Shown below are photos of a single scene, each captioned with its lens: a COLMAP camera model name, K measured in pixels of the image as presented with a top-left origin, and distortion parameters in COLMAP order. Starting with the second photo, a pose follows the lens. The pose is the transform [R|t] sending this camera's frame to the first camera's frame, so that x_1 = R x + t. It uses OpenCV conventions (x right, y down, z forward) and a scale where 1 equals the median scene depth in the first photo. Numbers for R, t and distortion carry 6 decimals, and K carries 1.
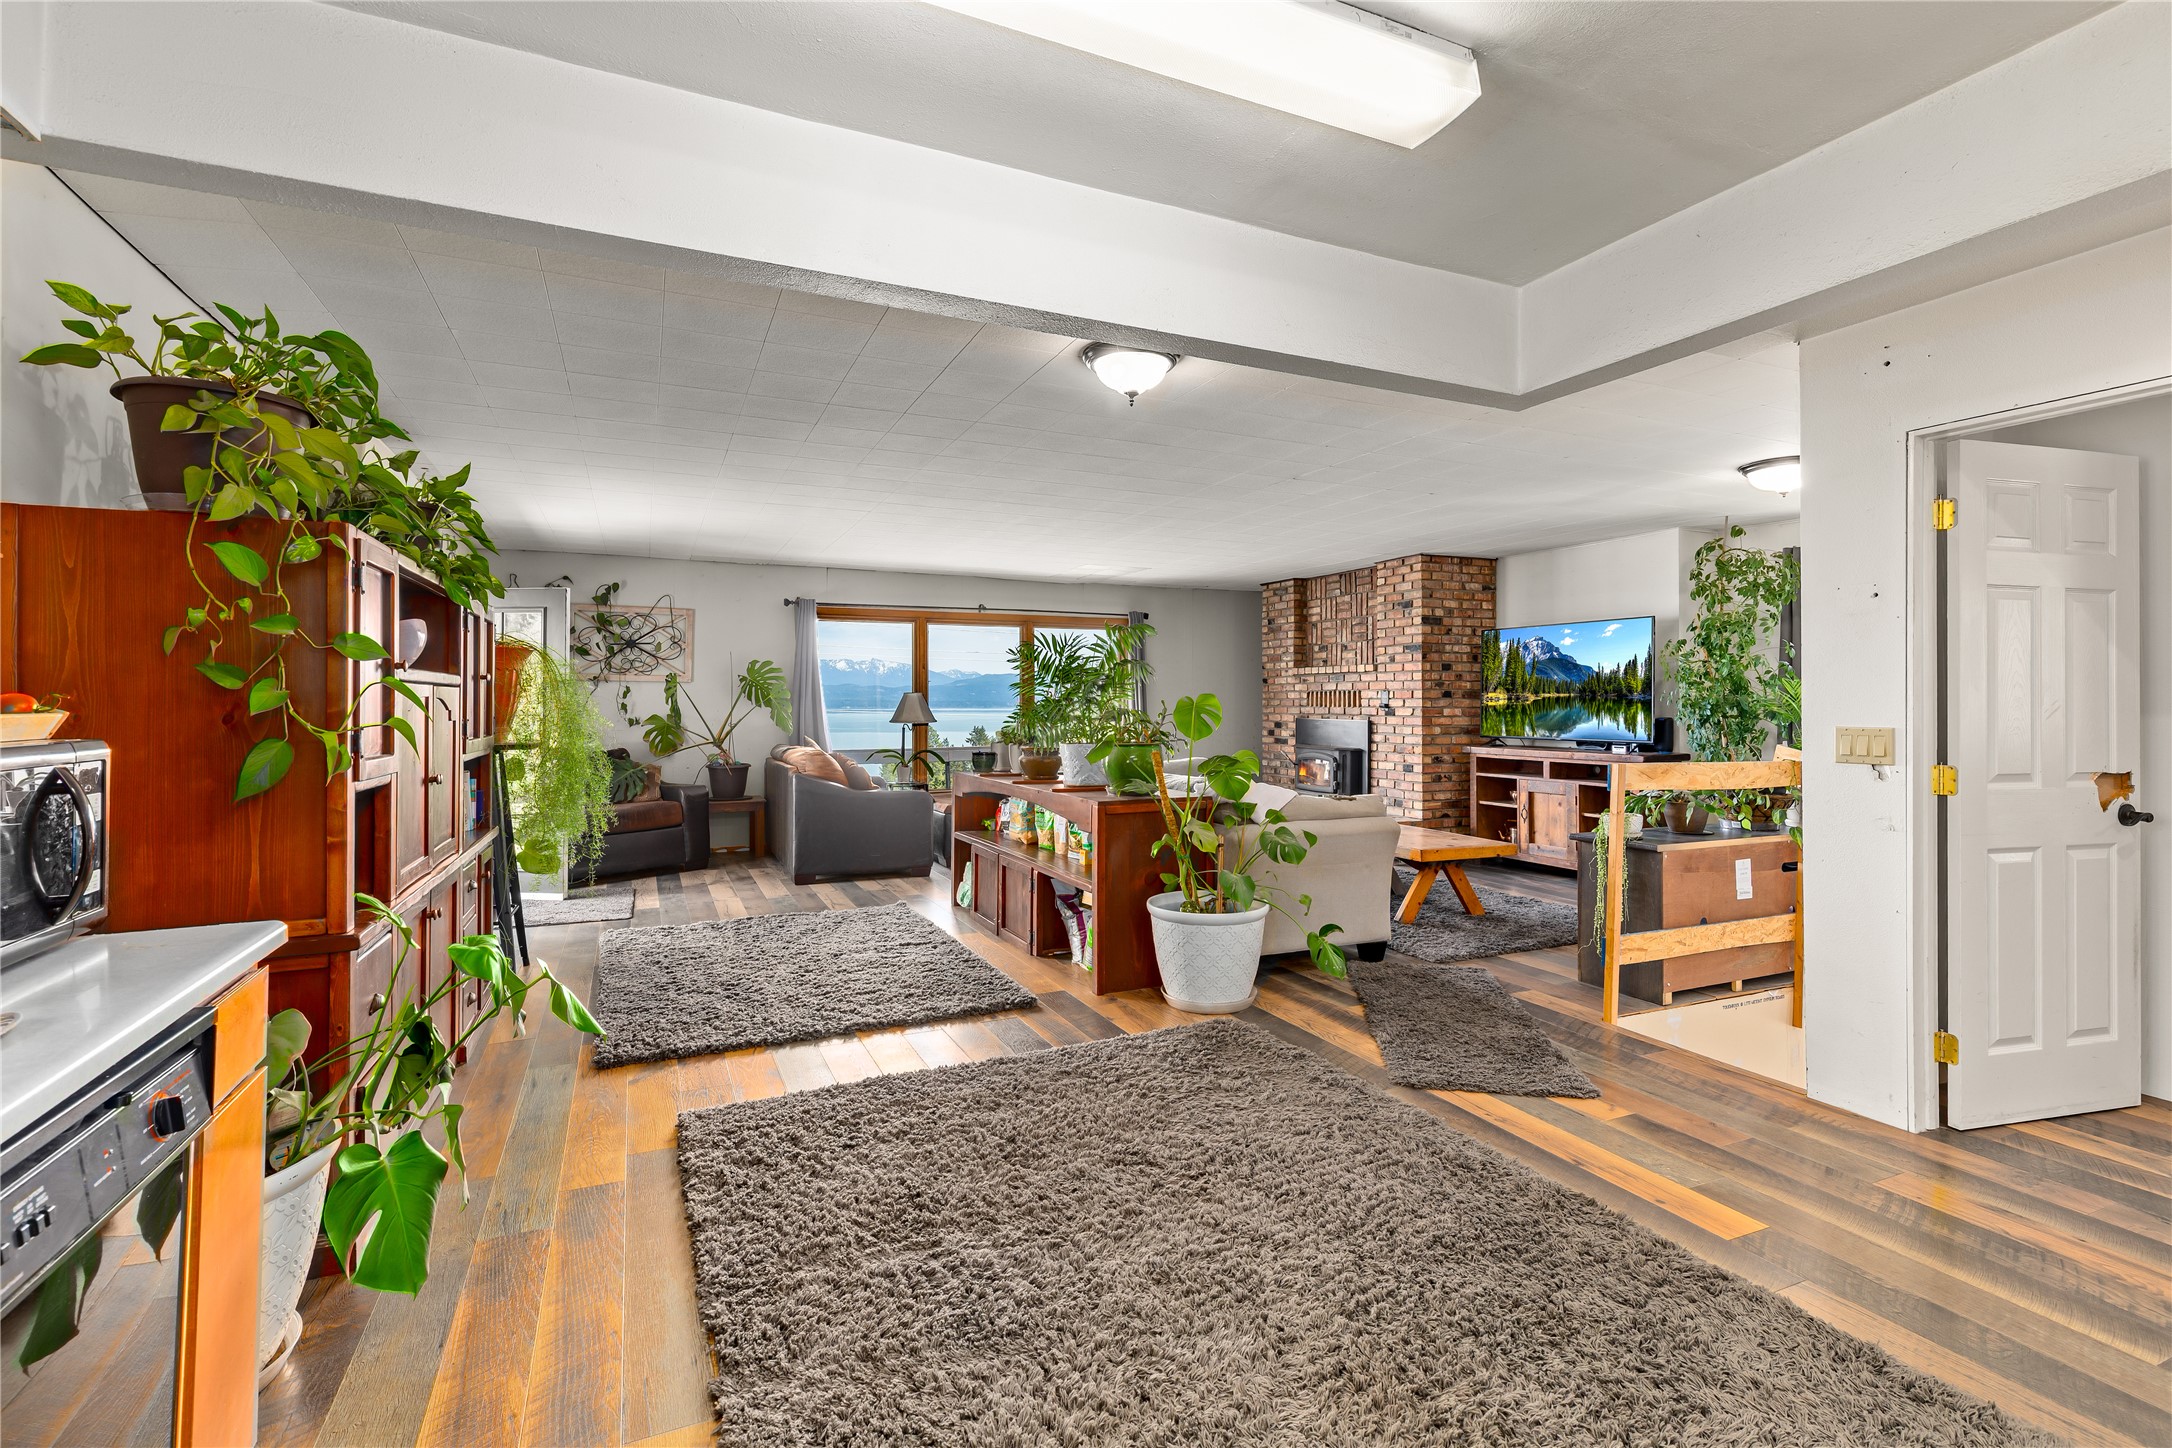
lens RADIAL K [[1024.4, 0, 1076.8], [0, 1024.4, 718.0], [0, 0, 1]] dist [0.018827, -0.002219]
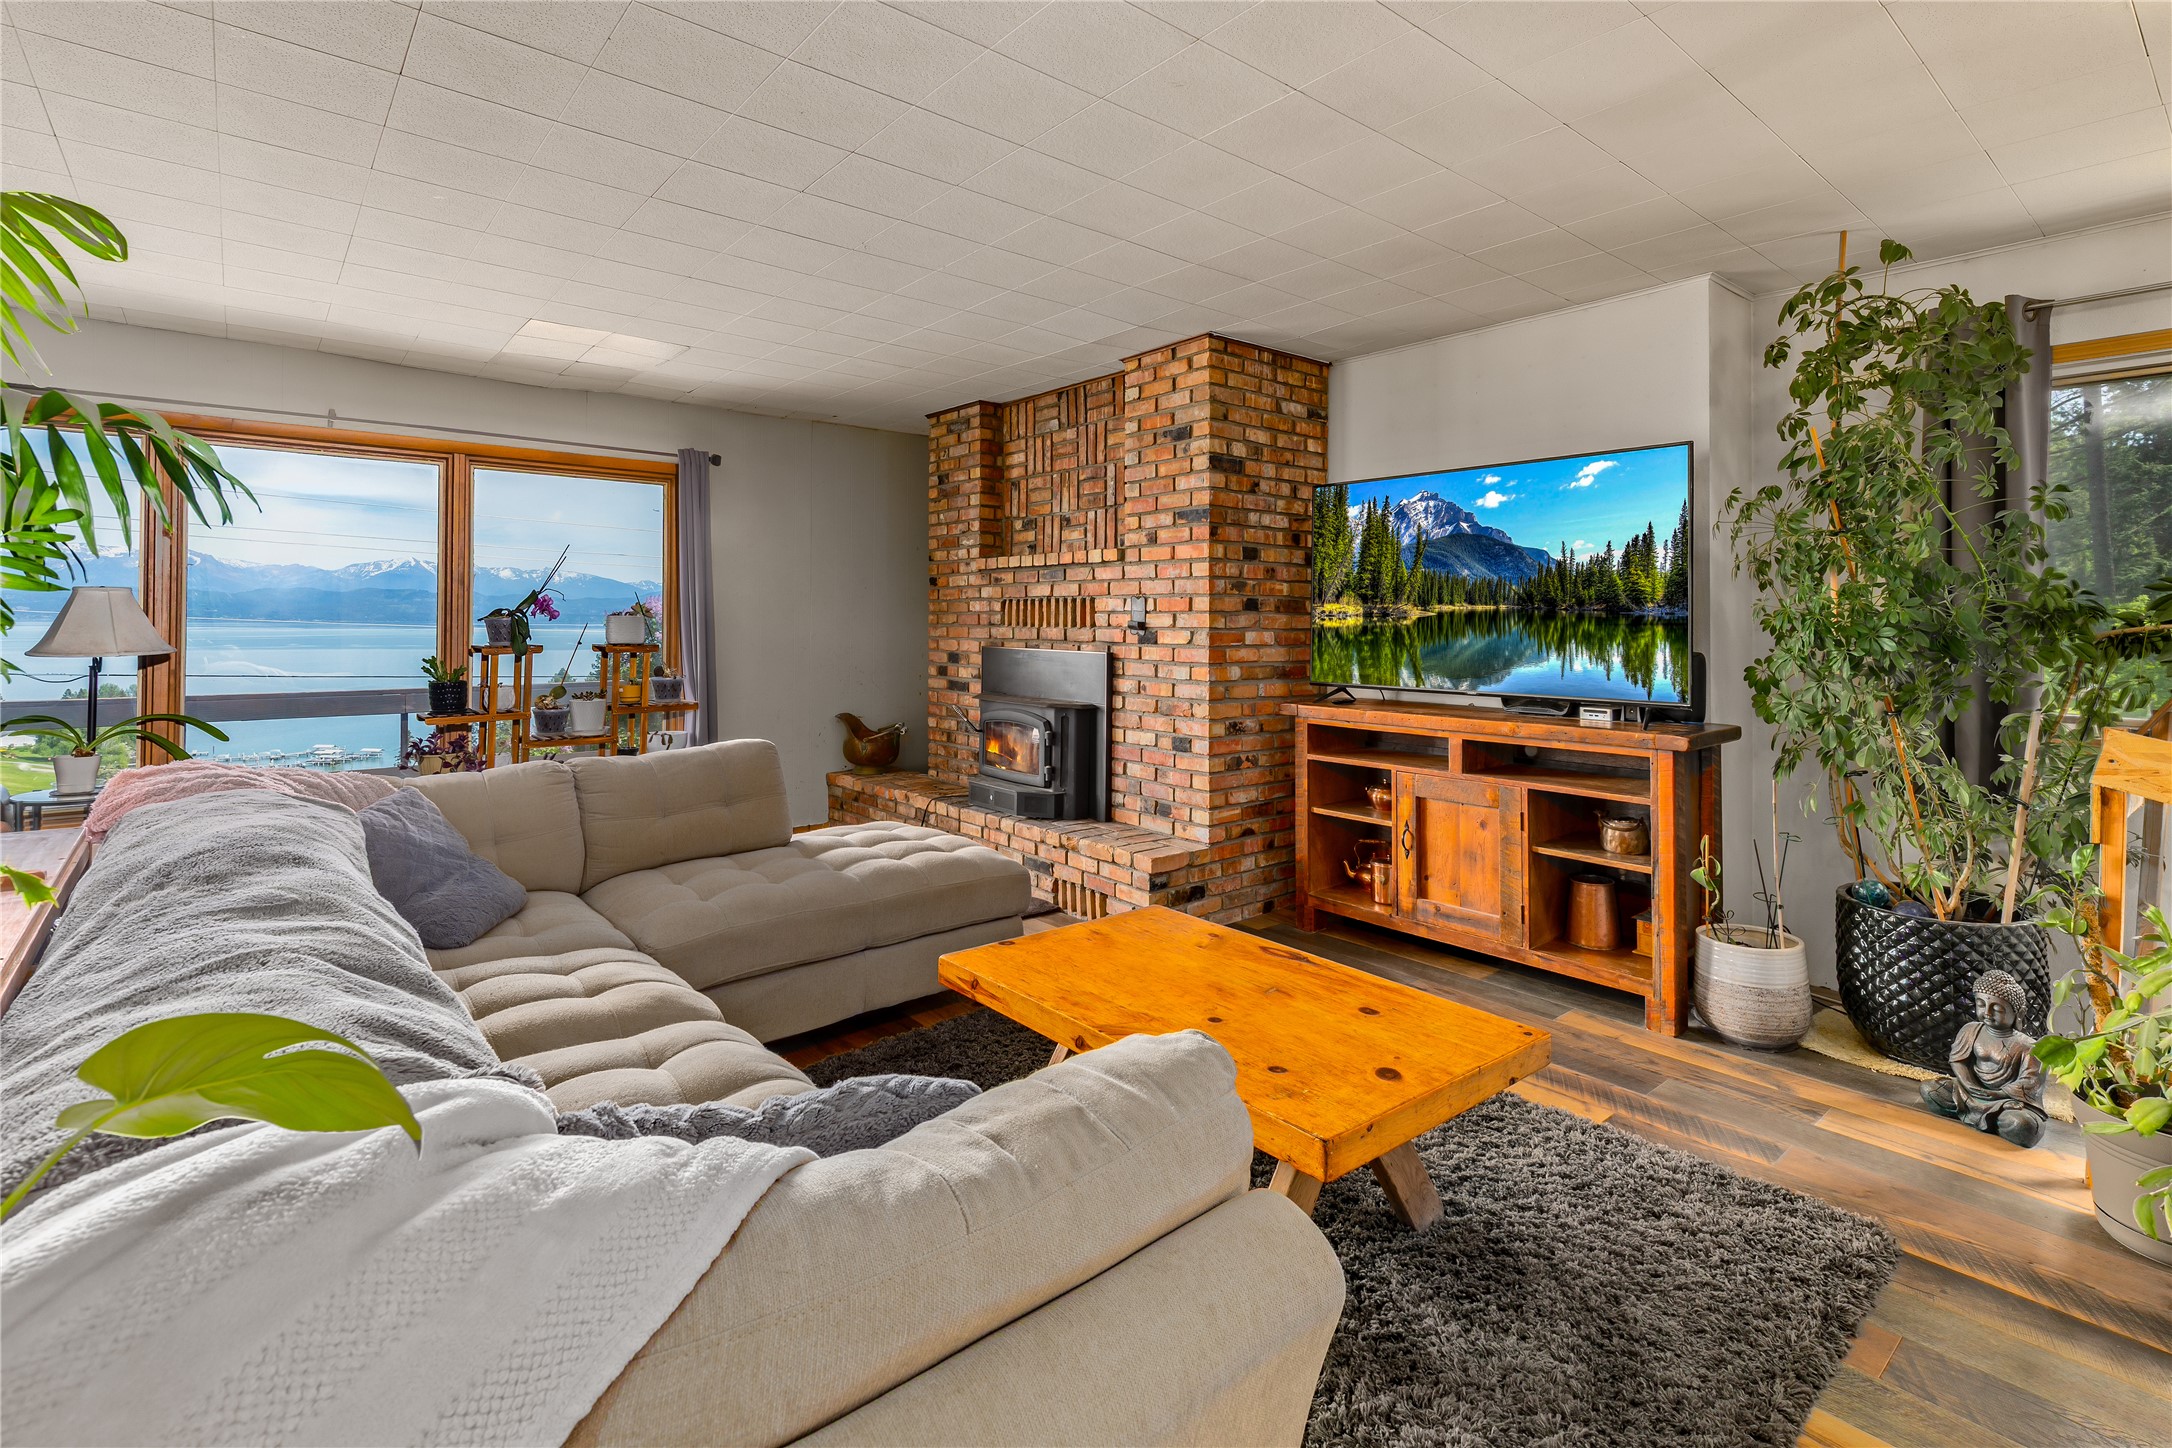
lens RADIAL K [[1024.4, 0, 1089.6], [0, 1024.4, 622.5], [0, 0, 1]] dist [0.018827, -0.002219]
pose [[0.960359, 0.006641, 0.278688, 0.131717], [-0.003307, 0.999917, -0.012433, -0.007061], [-0.278748, 0.011018, 0.960301, 0.512911]]
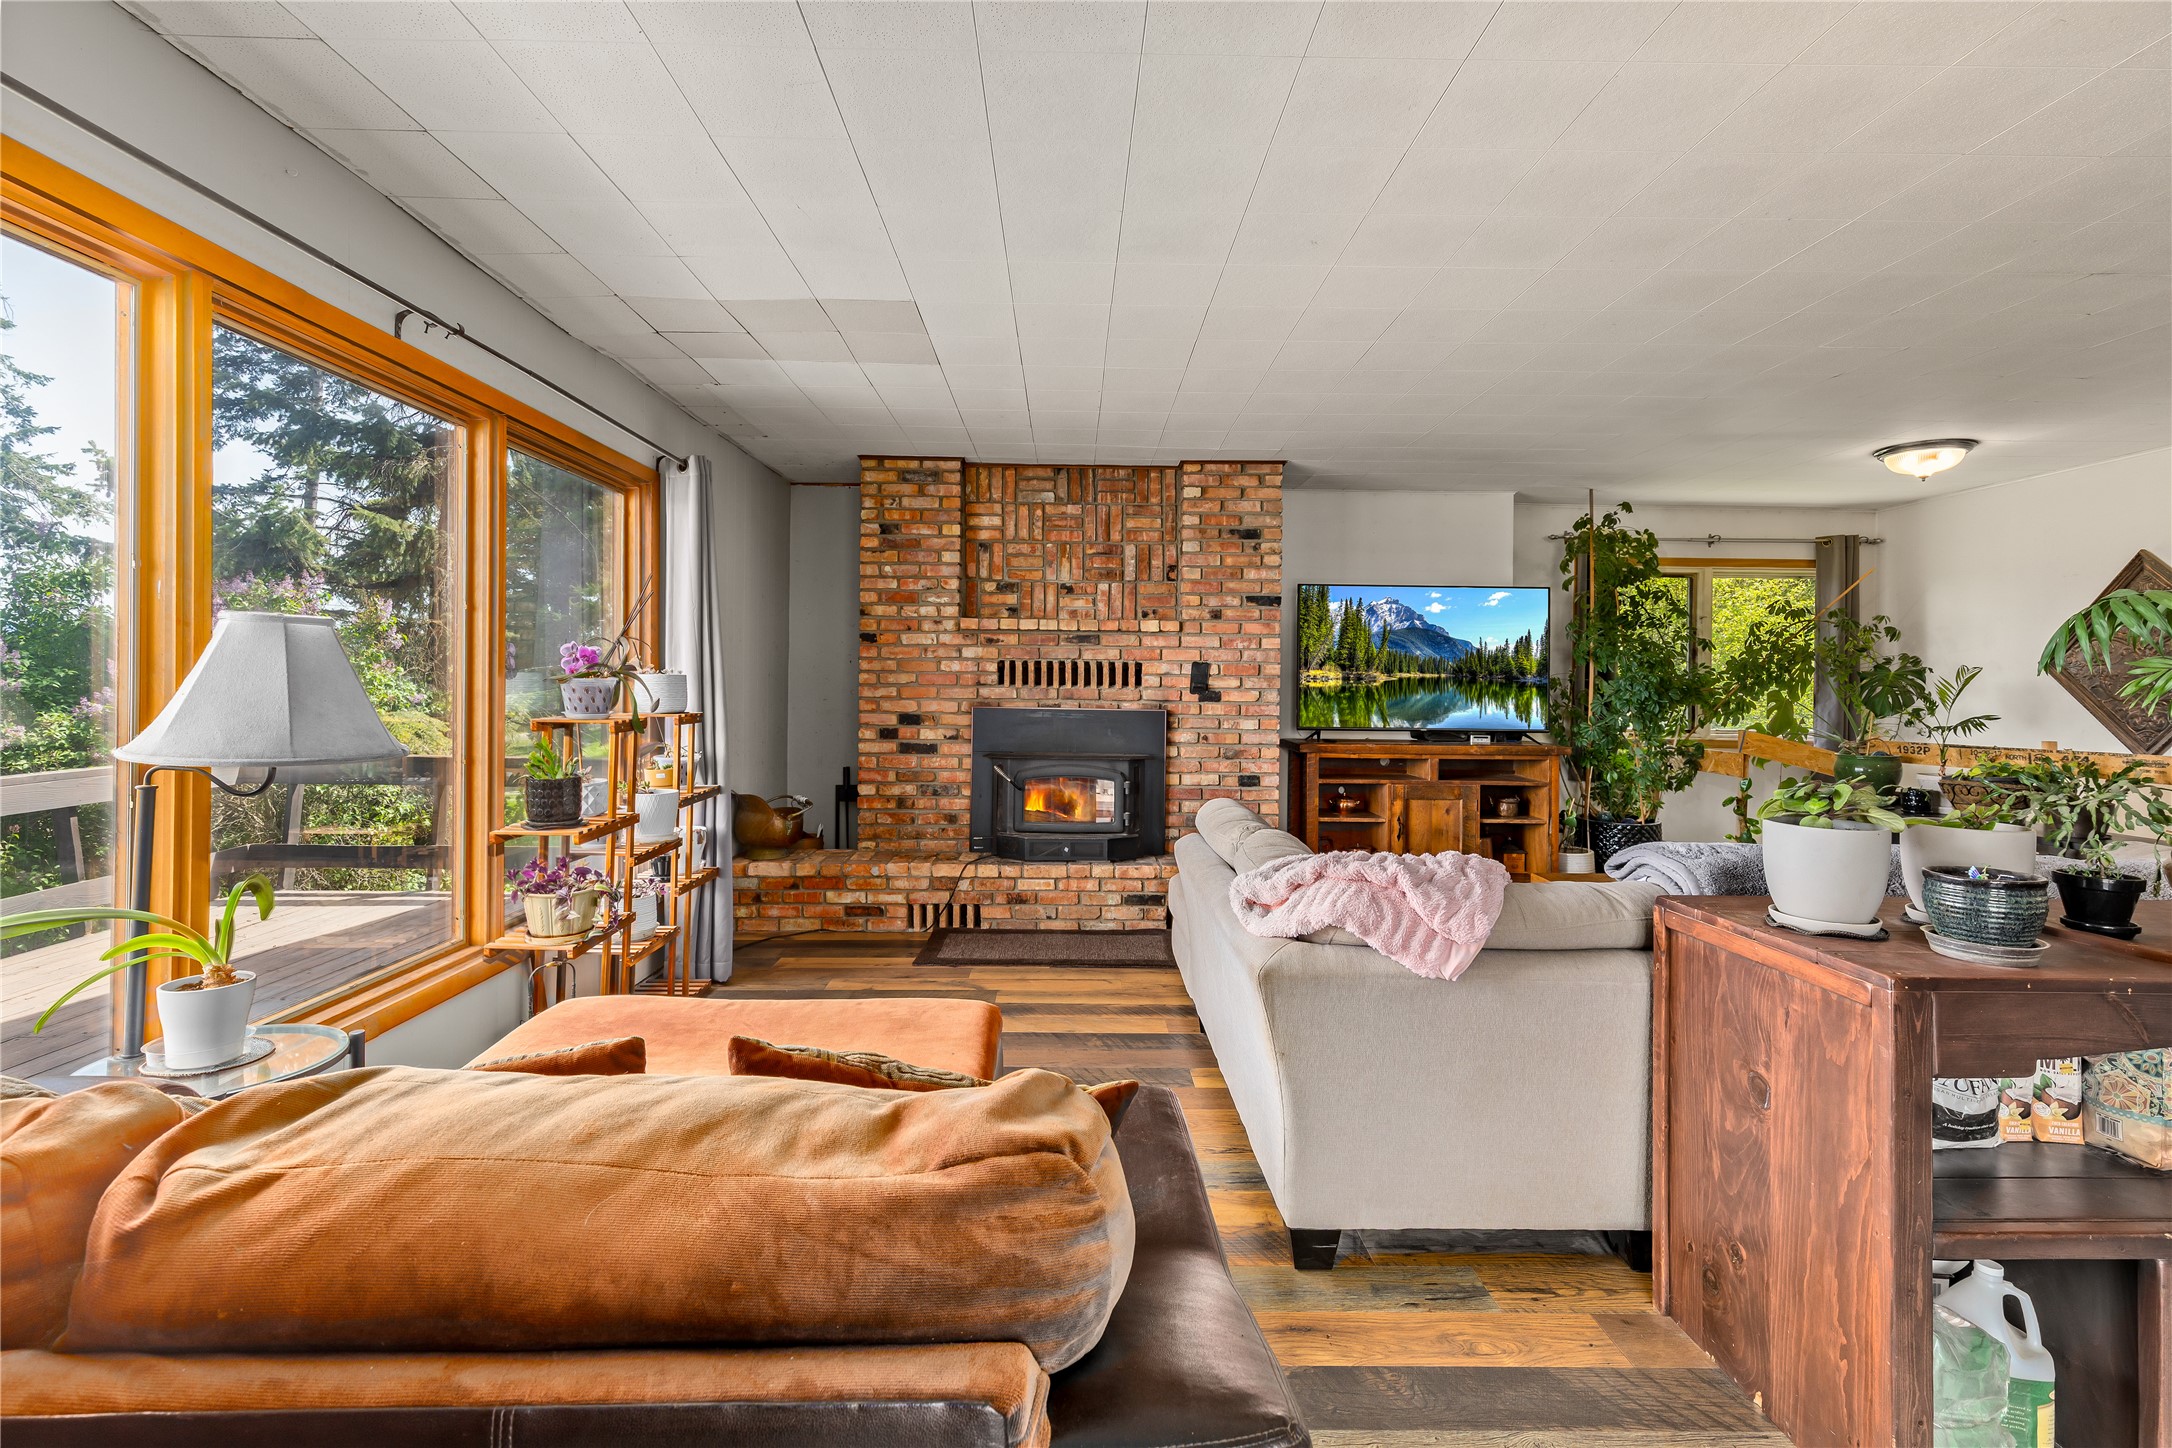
lens RADIAL K [[1024.4, 0, 1080.7], [0, 1024.4, 685.5], [0, 0, 1]] dist [0.018827, -0.002219]
pose [[0.386561, -0.000922, 0.922264, -0.334331], [0.001306, 0.999999, 0.000452, -0.013459], [-0.922263, 0.001030, 0.386561, 0.850894]]
